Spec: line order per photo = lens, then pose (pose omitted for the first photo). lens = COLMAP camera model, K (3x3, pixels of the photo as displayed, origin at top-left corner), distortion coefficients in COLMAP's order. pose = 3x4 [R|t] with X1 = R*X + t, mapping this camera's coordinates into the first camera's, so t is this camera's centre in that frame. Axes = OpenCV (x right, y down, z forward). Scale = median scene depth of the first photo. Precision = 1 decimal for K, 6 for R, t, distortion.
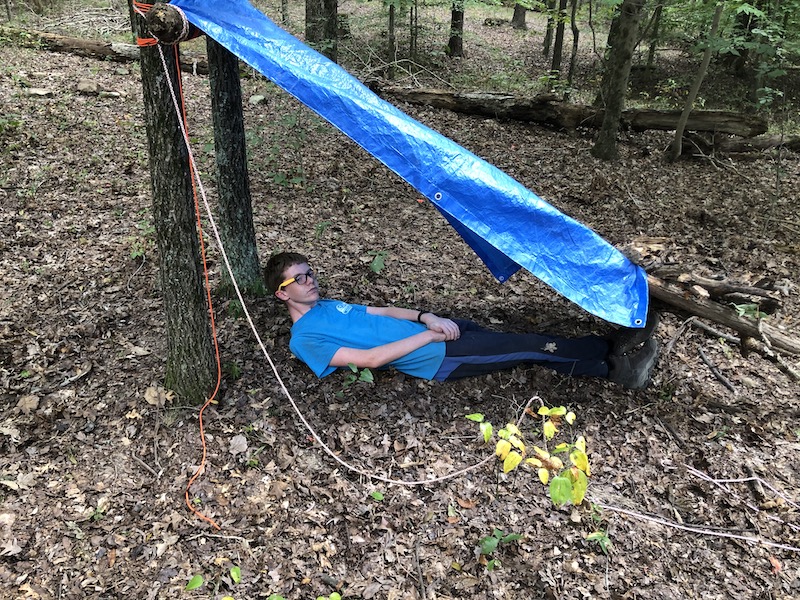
lens RADIAL K [[648.1, 0, 397.3], [0, 648.1, 295.2], [0, 0, 1]] dist [0.015897, -0.012918]
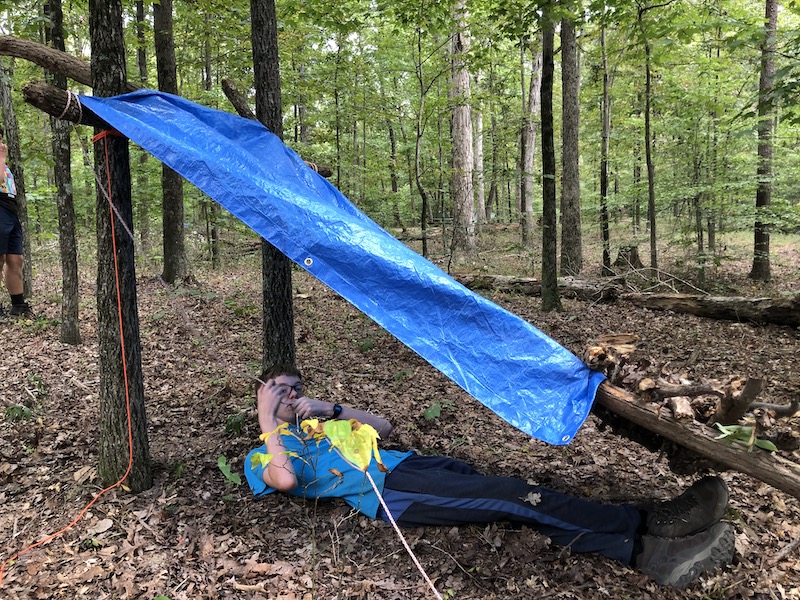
lens RADIAL K [[648.1, 0, 397.3], [0, 648.1, 295.2], [0, 0, 1]] dist [0.015897, -0.012918]
pose [[0.887448, -0.015081, -0.460661, 0.527786], [-0.149461, 0.936040, -0.318575, 0.144880], [0.436002, 0.351570, 0.828433, 0.279513]]
